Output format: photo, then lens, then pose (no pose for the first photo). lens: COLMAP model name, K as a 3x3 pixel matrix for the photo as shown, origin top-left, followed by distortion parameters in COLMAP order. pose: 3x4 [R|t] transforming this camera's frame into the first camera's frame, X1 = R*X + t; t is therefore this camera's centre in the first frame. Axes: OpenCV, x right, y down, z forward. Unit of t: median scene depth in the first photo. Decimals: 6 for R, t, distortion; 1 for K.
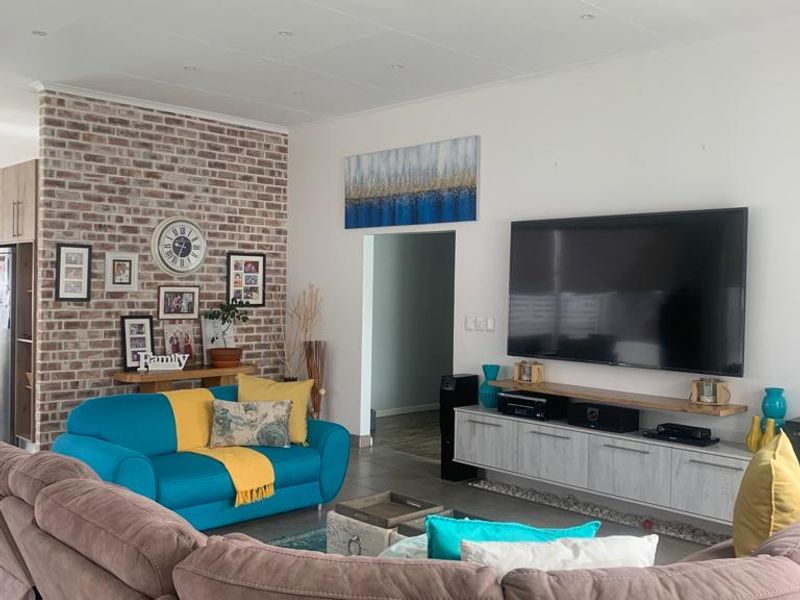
lens RADIAL K [[813.6, 0, 400.1], [0, 813.6, 295.8], [0, 0, 1]] dist [0.114417, -0.274102]
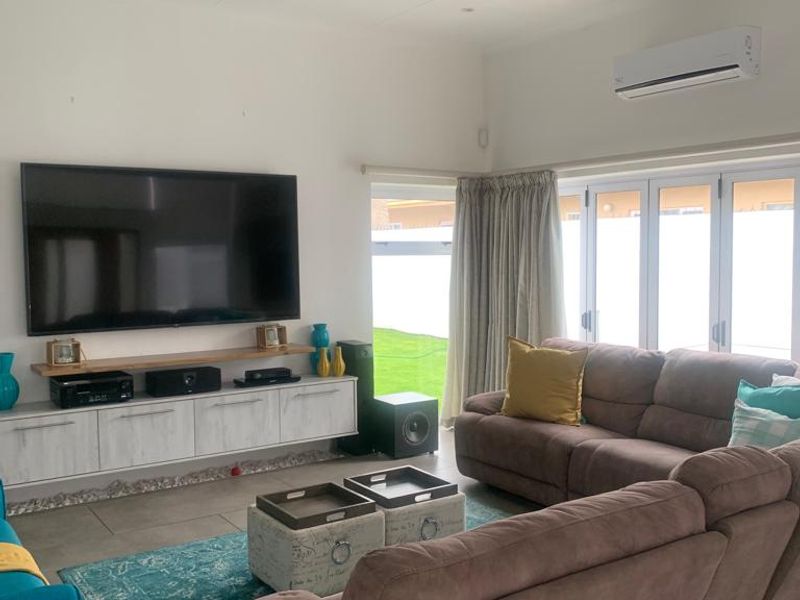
lens RADIAL K [[813.6, 0, 400.1], [0, 813.6, 295.8], [0, 0, 1]] dist [0.114417, -0.274102]
pose [[0.182993, -0.083081, 0.979598, -0.624123], [0.023220, 0.996510, 0.080177, -0.022748], [-0.982840, 0.008074, 0.184283, 0.557056]]
